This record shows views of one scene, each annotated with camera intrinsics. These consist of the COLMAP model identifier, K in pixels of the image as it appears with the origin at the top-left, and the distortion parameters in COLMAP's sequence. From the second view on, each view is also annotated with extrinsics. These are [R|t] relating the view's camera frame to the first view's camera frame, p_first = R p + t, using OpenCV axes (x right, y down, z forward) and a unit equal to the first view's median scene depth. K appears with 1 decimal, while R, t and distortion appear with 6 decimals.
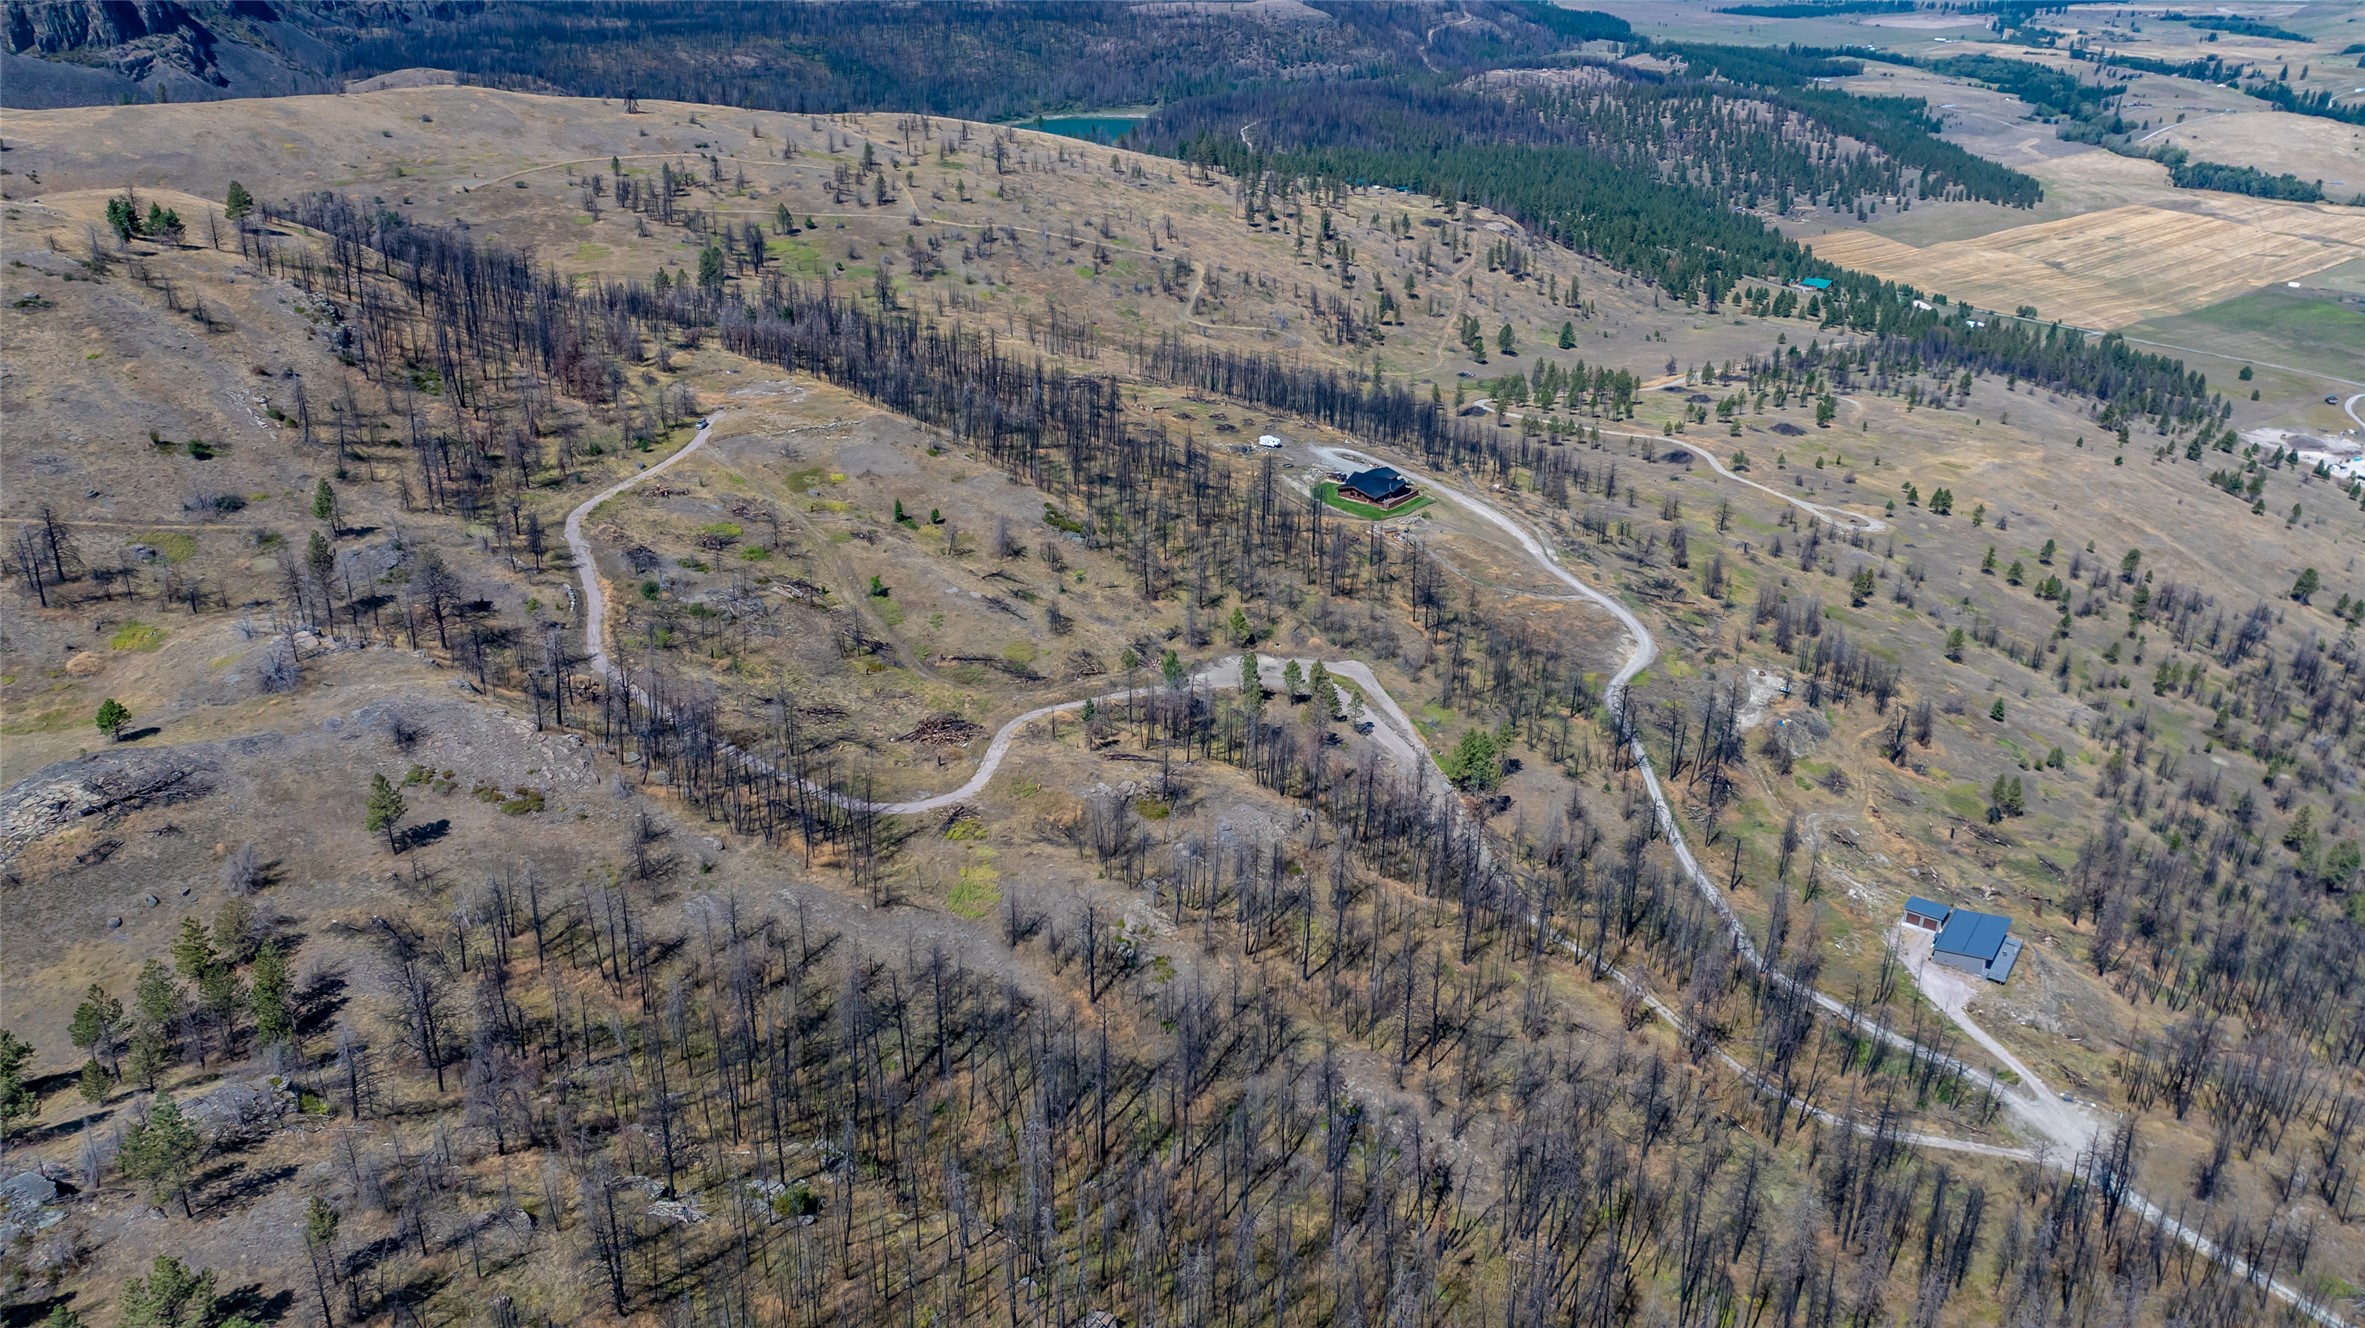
lens RADIAL K [[1666.6, 0, 1189.4], [0, 1666.6, 655.4], [0, 0, 1]] dist [-0.019747, -0.000371]
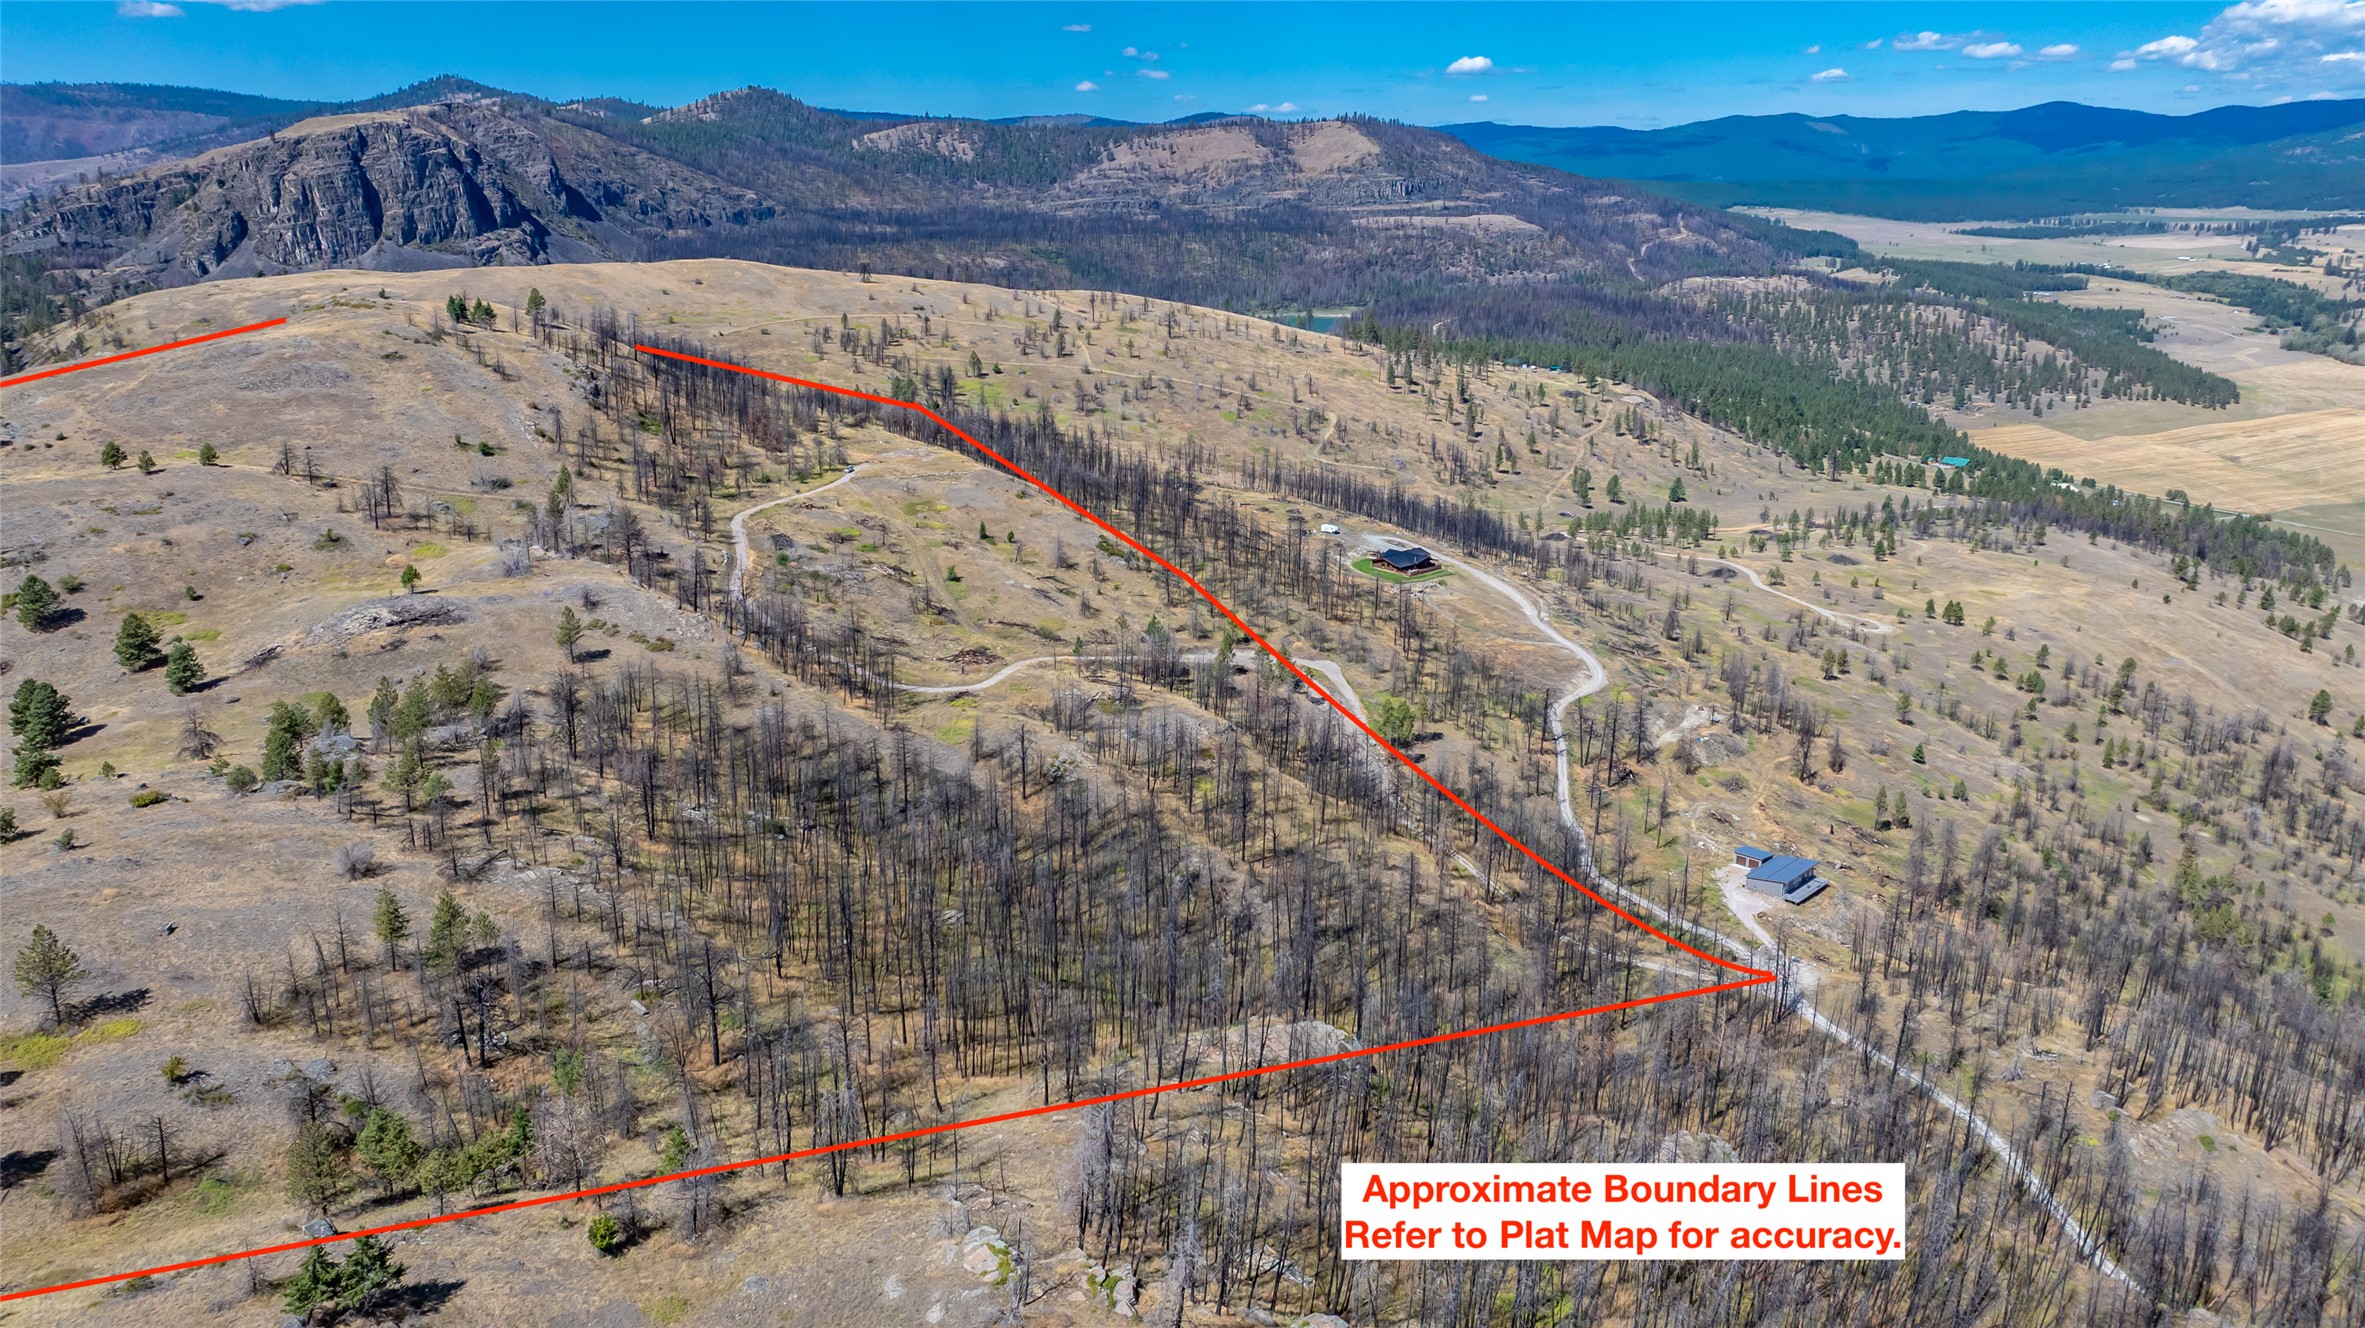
lens RADIAL K [[1625.4, 0, 1183.4], [0, 1625.4, 696.5], [0, 0, 1]] dist [-0.028777, 0.025393]
pose [[0.988975, 0.041831, -0.142051, 0.078676], [-0.054687, 0.994633, -0.087836, 0.068191], [0.137614, 0.094636, 0.985955, -0.105736]]
